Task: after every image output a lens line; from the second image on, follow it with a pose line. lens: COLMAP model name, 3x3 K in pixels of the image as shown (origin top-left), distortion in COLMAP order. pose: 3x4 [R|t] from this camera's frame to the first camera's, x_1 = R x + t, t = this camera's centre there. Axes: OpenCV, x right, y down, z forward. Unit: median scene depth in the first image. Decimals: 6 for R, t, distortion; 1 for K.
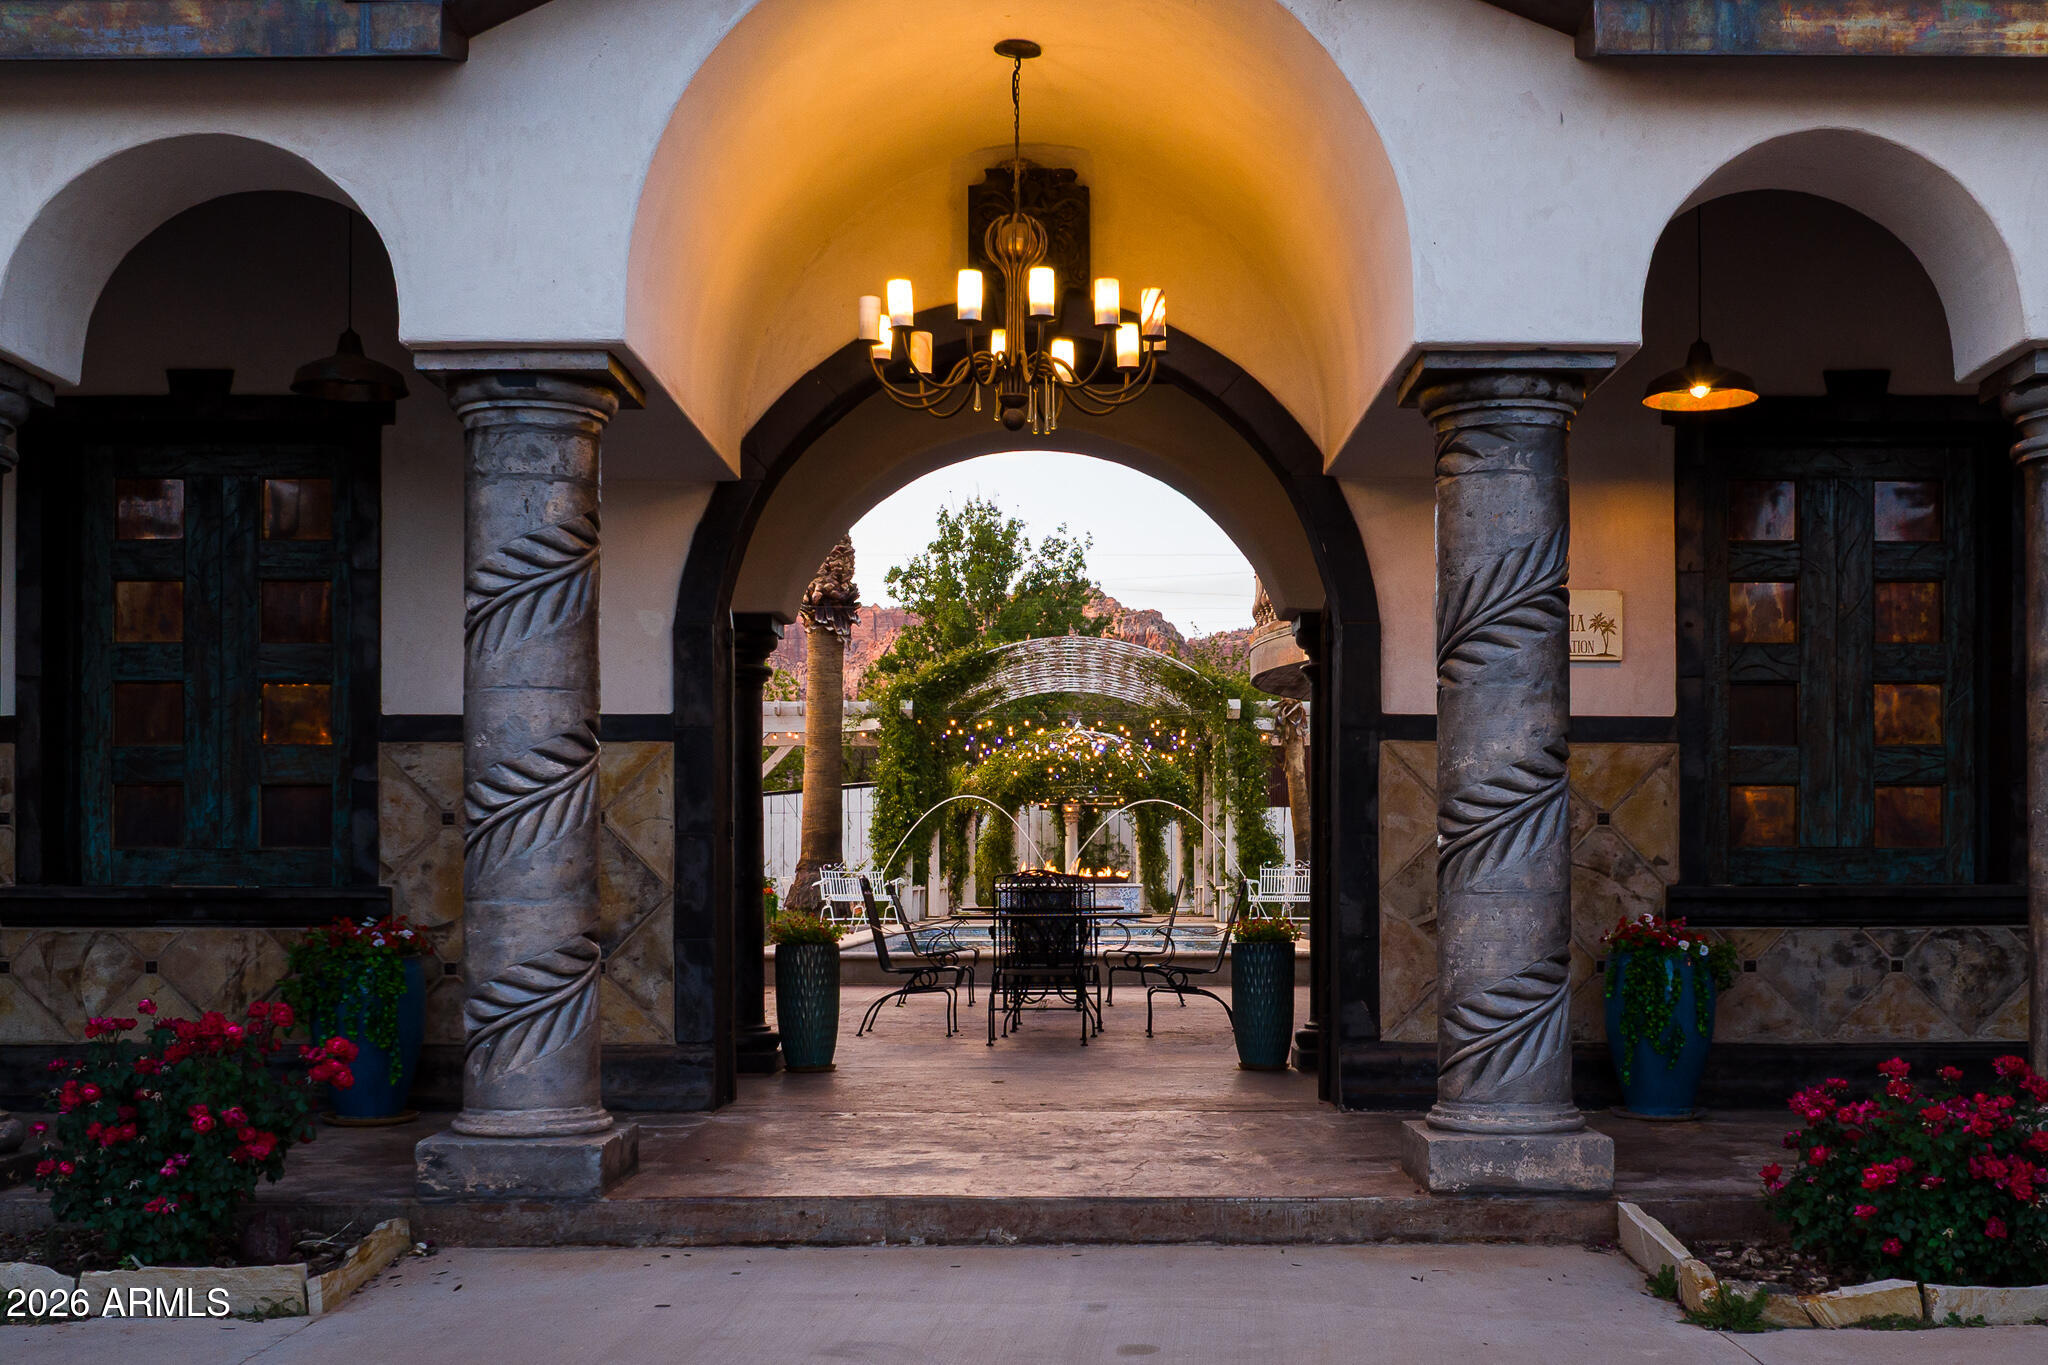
lens RADIAL K [[2260.6, 0, 1031.1], [0, 2260.6, 625.2], [0, 0, 1]] dist [0.000337, -0.027482]
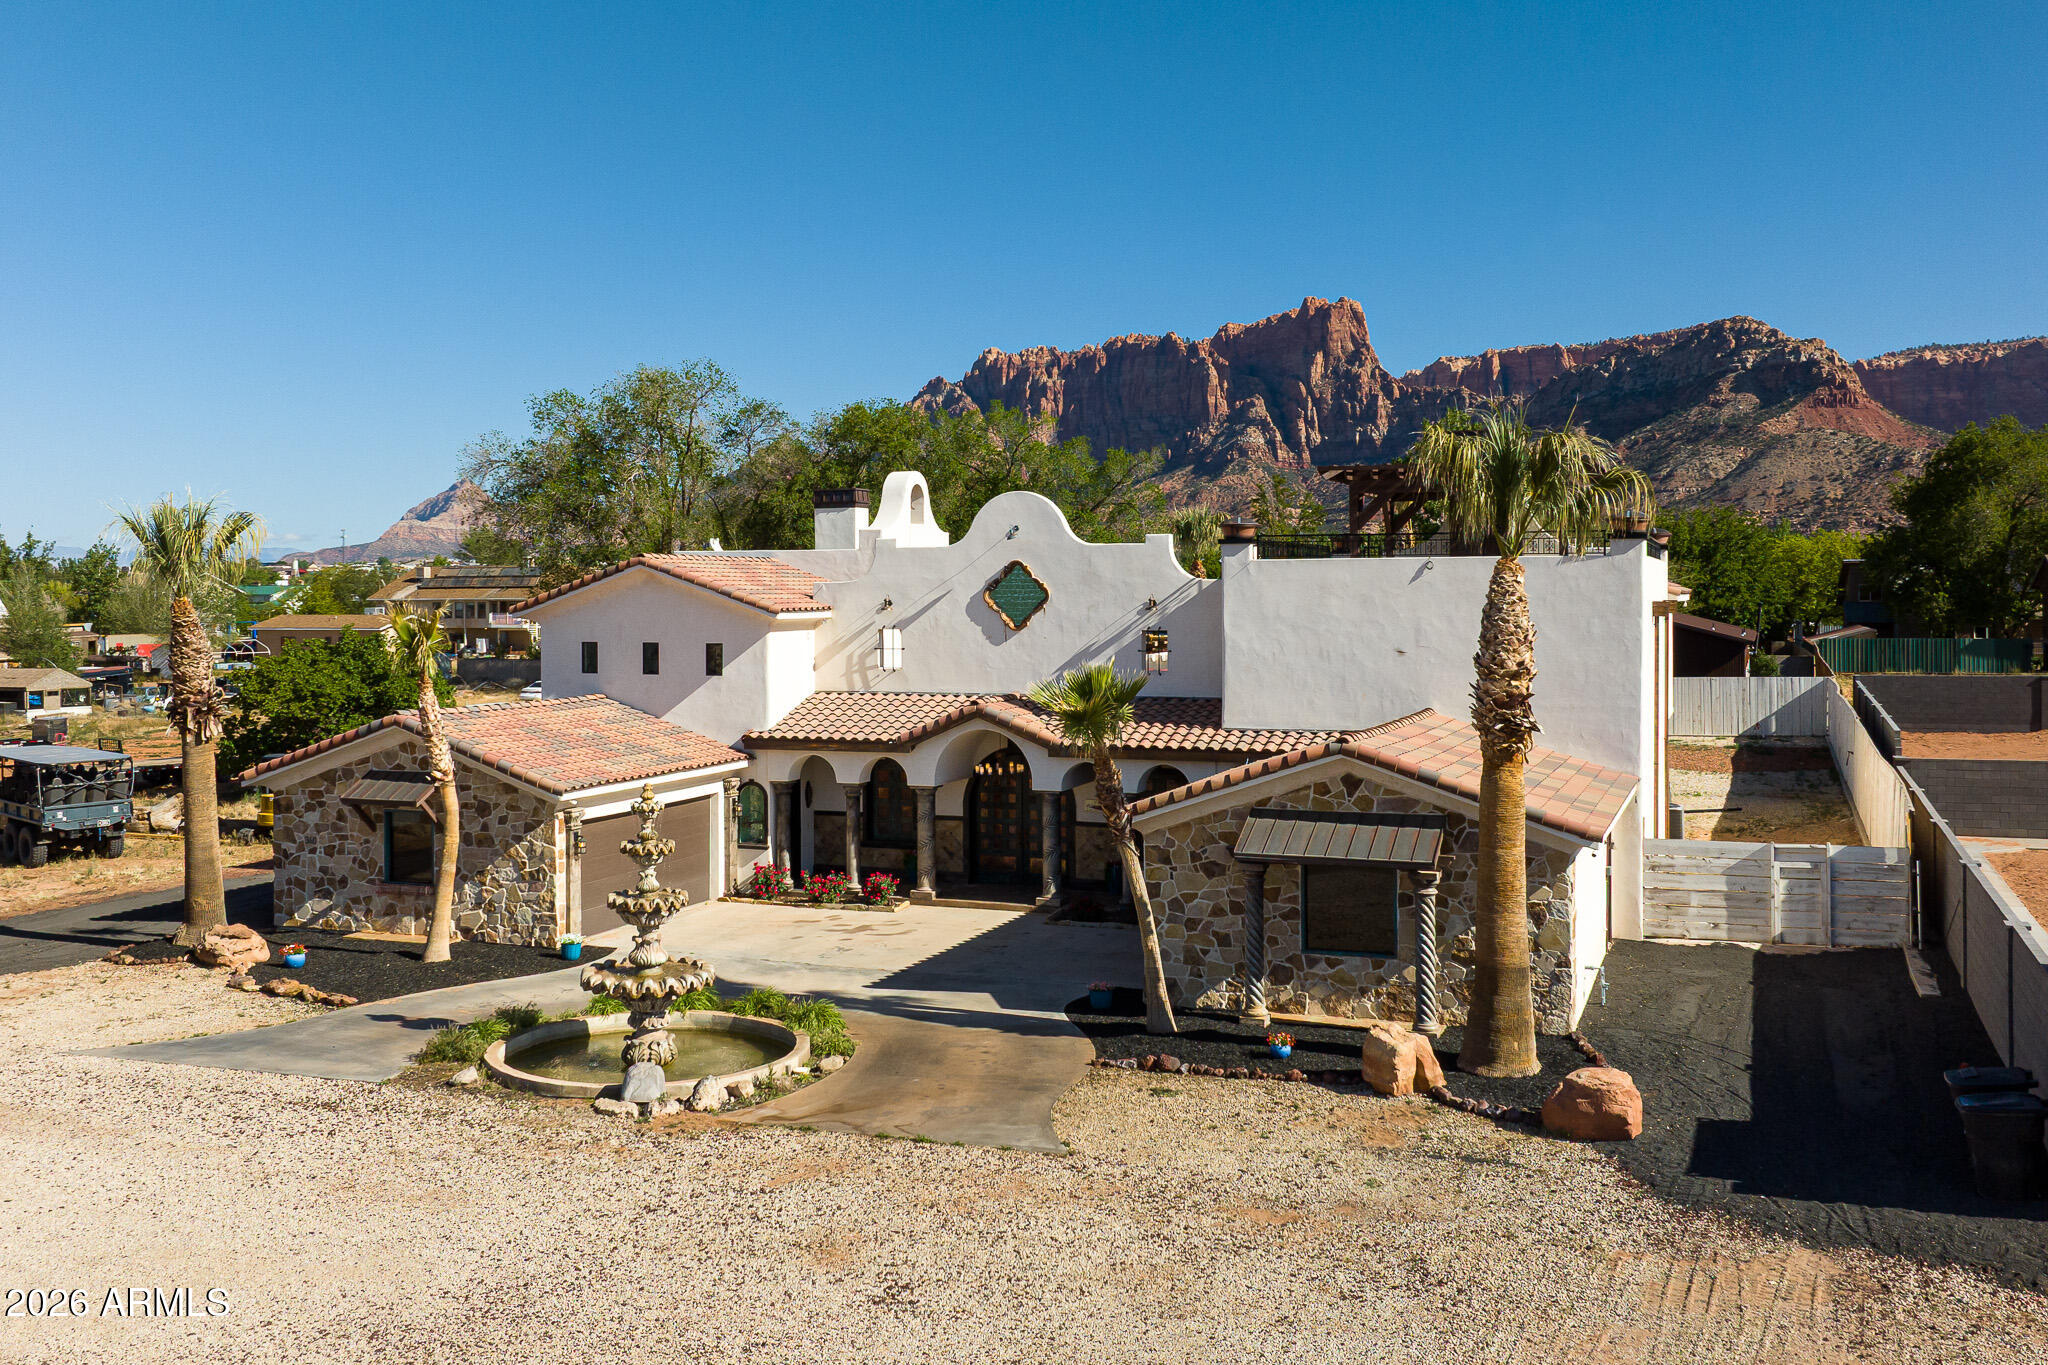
lens RADIAL K [[1938.5, 0, 956.5], [0, 1938.5, 586.0], [0, 0, 1]] dist [-0.006693, -0.015397]
pose [[0.929779, -0.001317, -0.368115, 1.695715], [0.044222, 0.993151, 0.108141, -1.103871], [0.365452, -0.116826, 0.923470, -3.593058]]
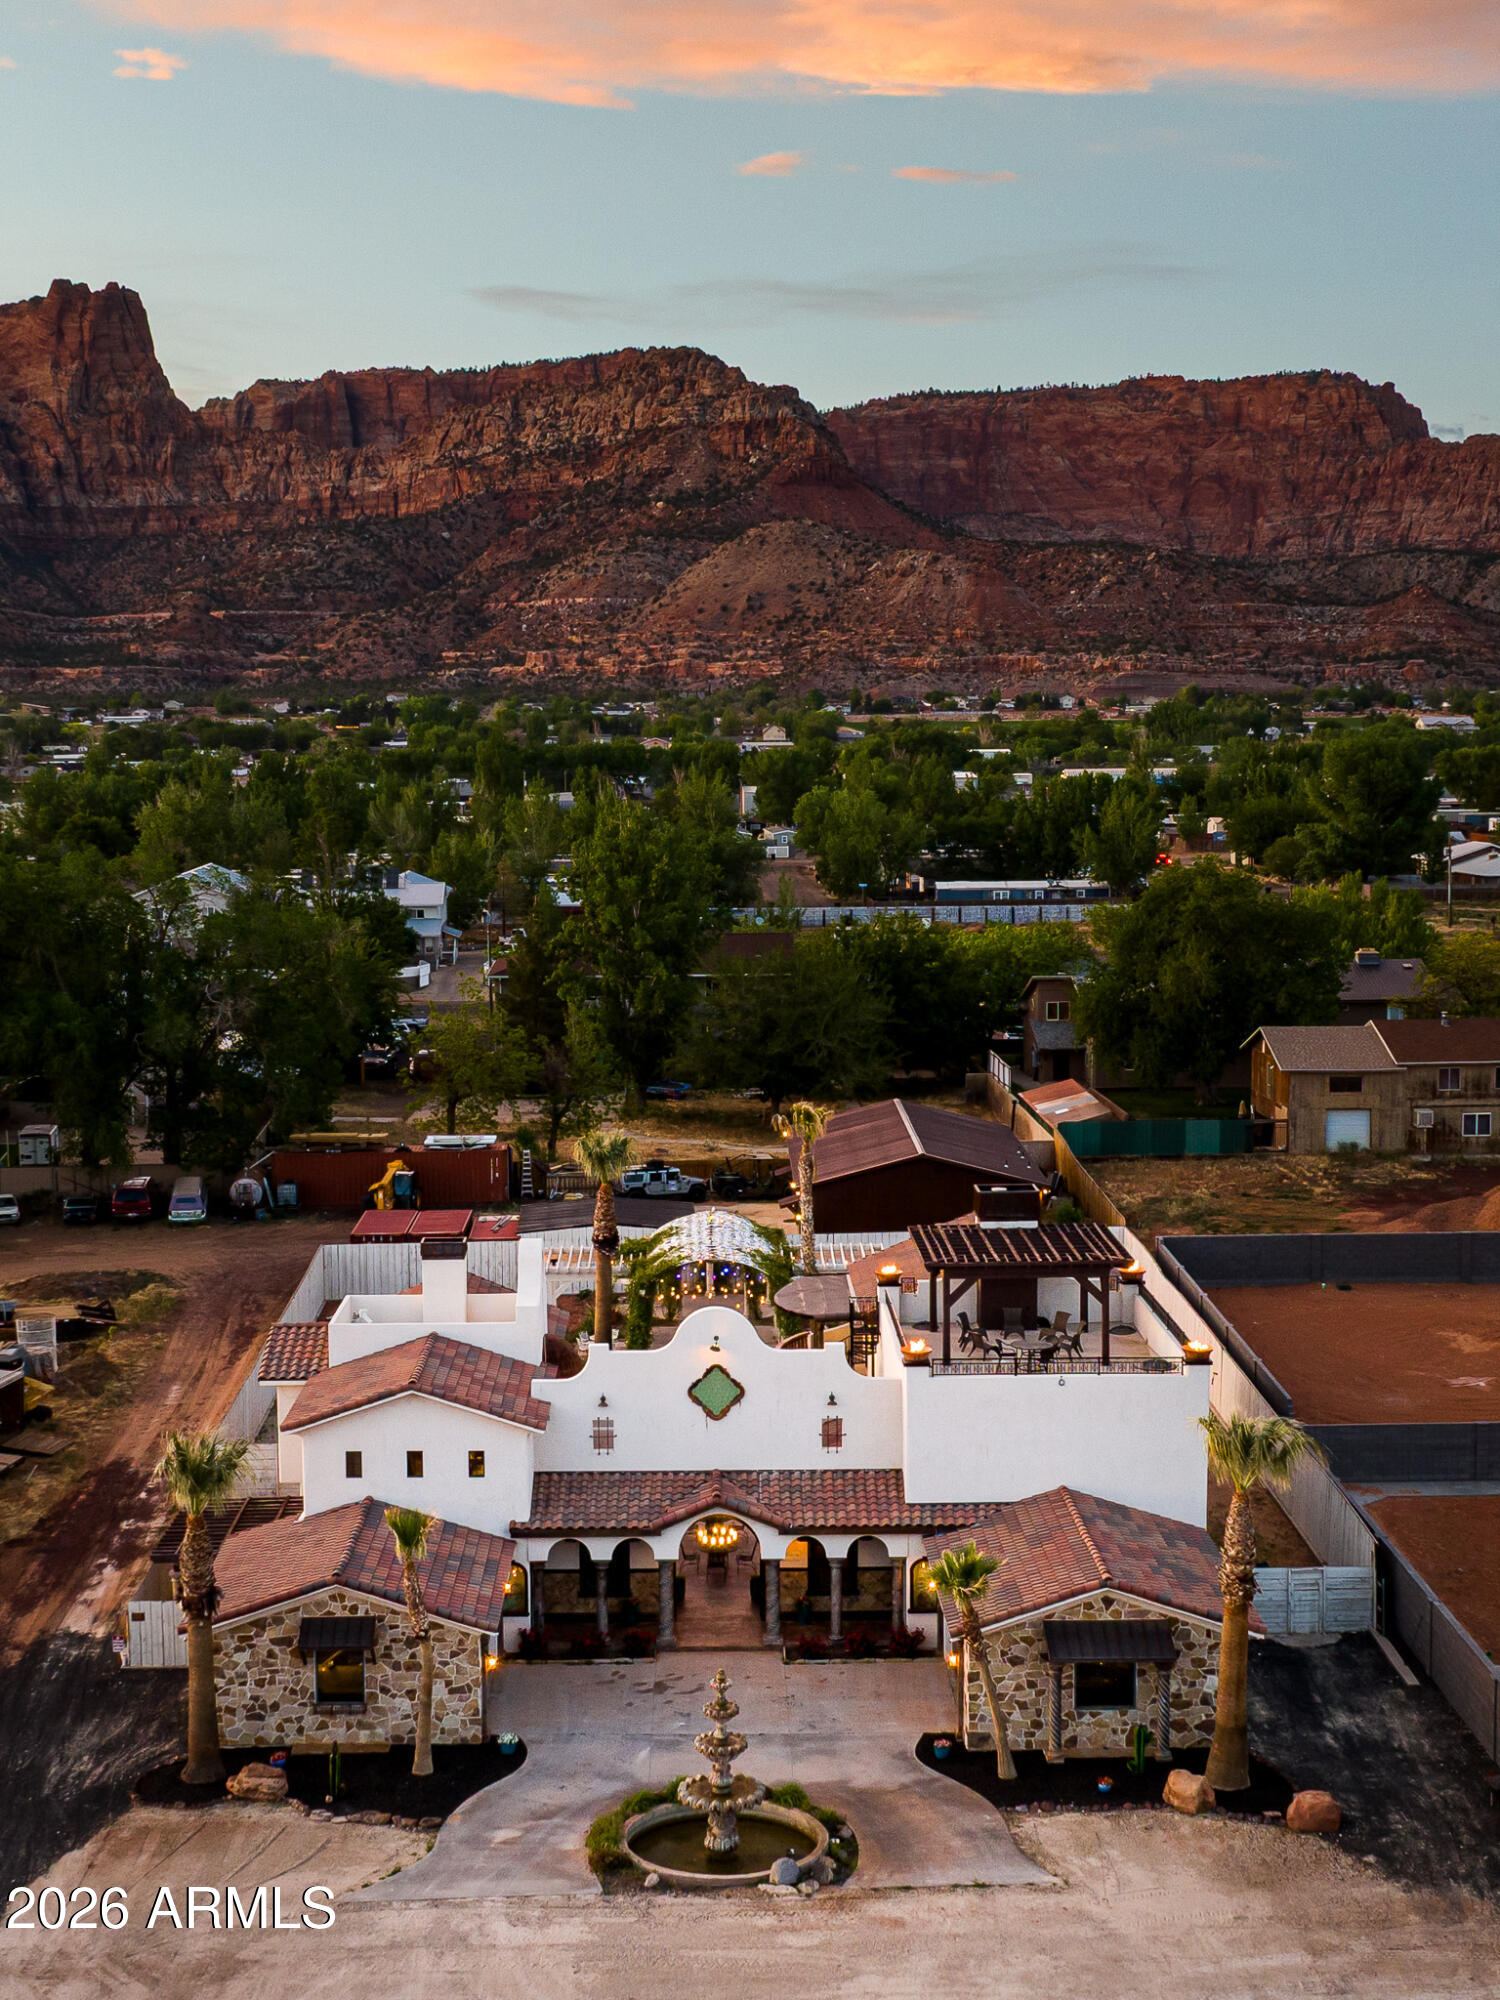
lens RADIAL K [[3013.1, 0, 688.9], [0, 3013.1, 1006.4], [0, 0, 1]] dist [-0.013165, 0.005868]
pose [[0.999775, -0.005621, 0.020464, -0.282243], [0.000982, 0.975501, 0.219992, -3.851999], [-0.021199, -0.219922, 0.975287, -8.029559]]
